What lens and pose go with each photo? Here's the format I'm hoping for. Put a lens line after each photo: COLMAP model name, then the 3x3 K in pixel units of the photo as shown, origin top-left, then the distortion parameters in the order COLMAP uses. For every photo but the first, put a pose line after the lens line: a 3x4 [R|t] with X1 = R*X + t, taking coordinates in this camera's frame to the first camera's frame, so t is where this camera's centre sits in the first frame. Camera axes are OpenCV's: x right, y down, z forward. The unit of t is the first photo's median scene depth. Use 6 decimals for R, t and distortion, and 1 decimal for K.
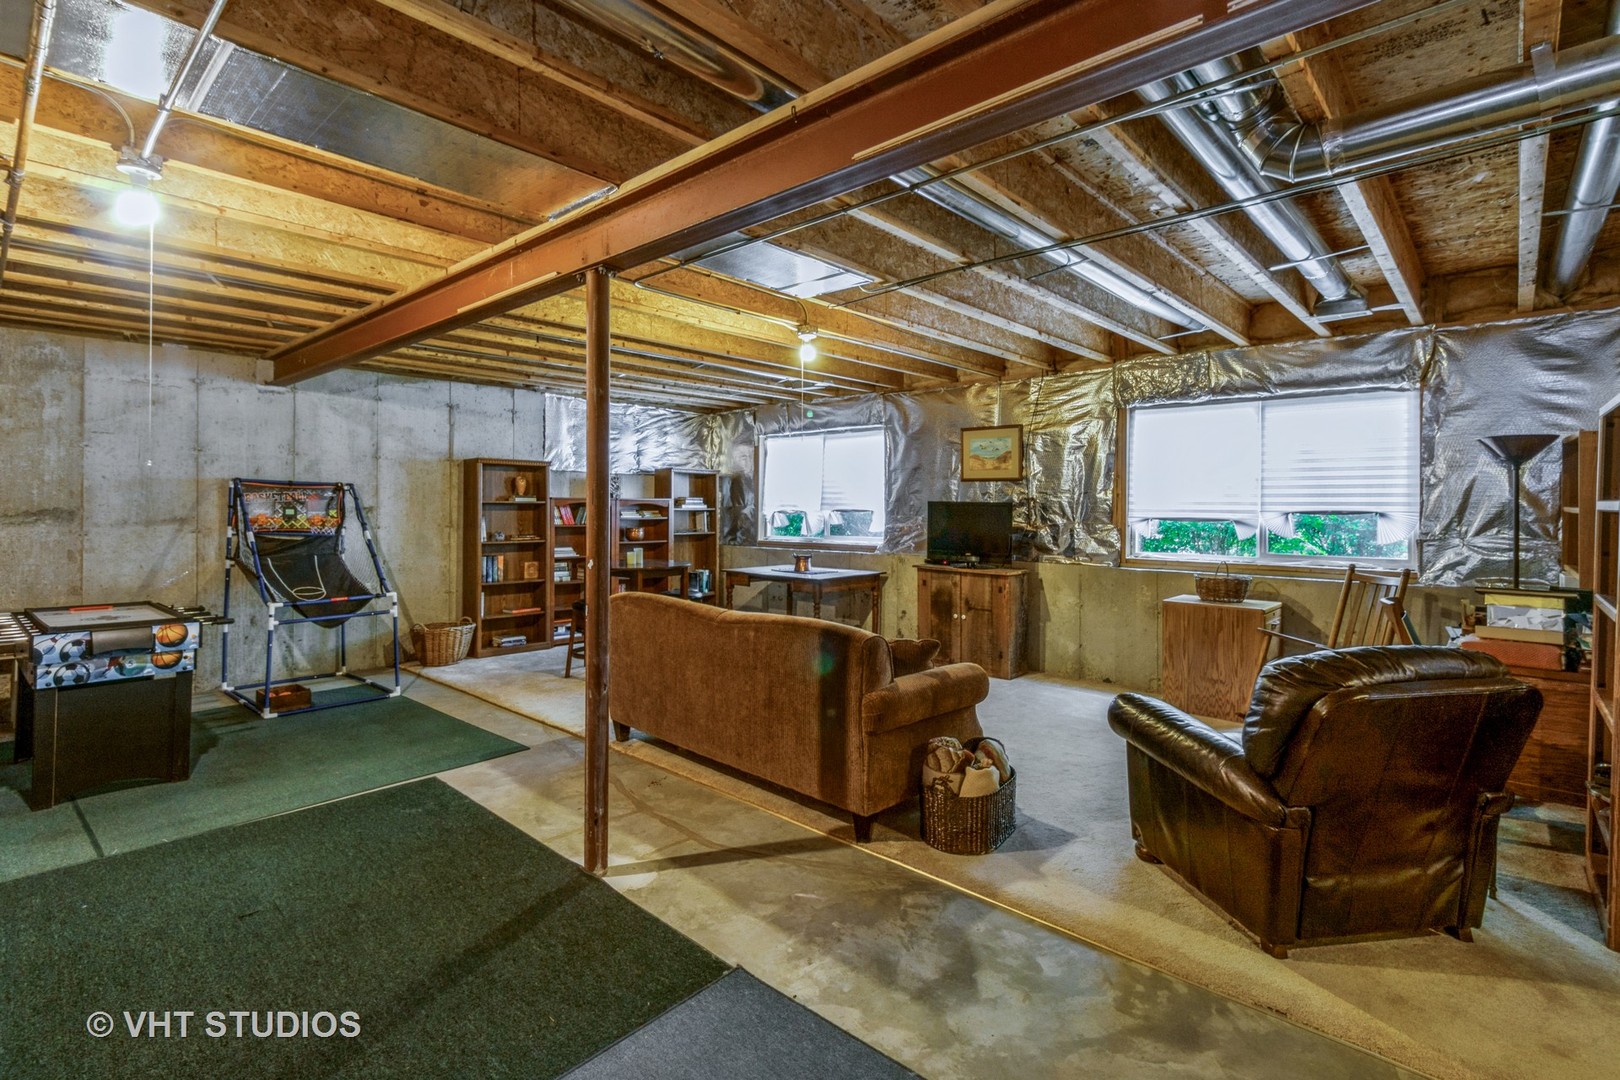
lens RADIAL K [[756.7, 0, 806.0], [0, 756.7, 505.9], [0, 0, 1]] dist [0.011961, -0.000054]
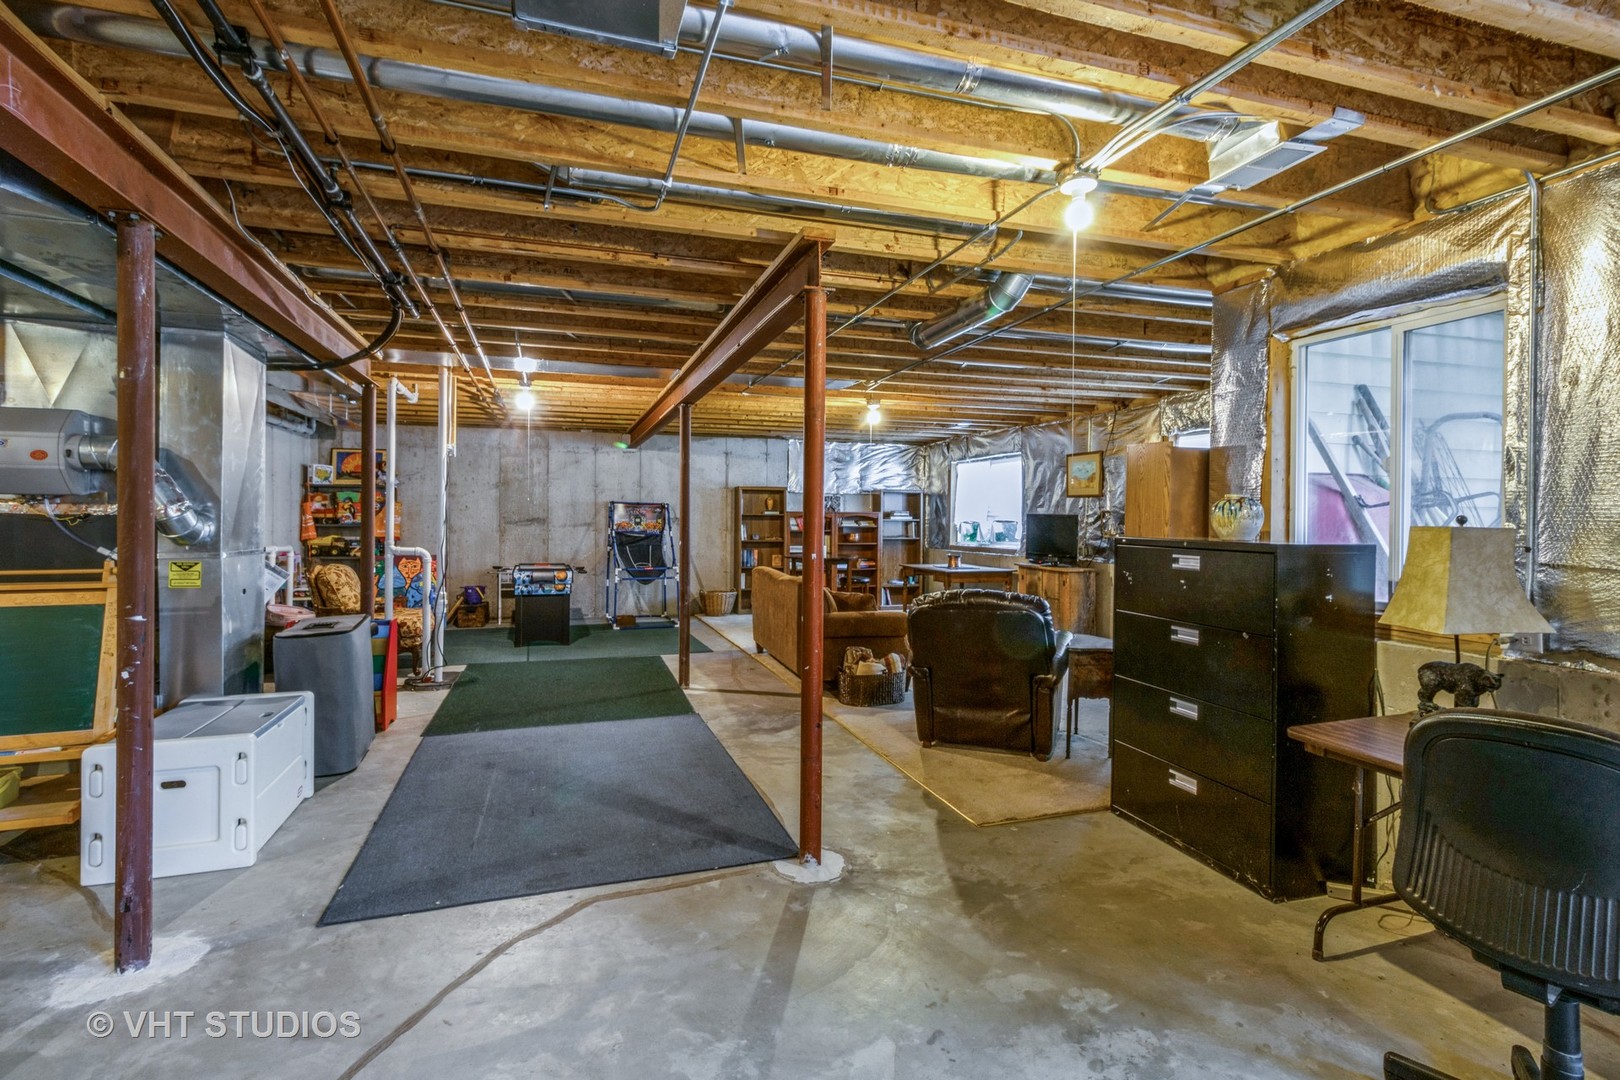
lens RADIAL K [[756.7, 0, 809.7], [0, 756.7, 529.1], [0, 0, 1]] dist [0.011961, -0.000054]
pose [[0.872448, 0.008954, -0.488625, 0.428276], [-0.002427, 0.999899, 0.013990, 0.002482], [0.488701, -0.011020, 0.872382, -0.270675]]
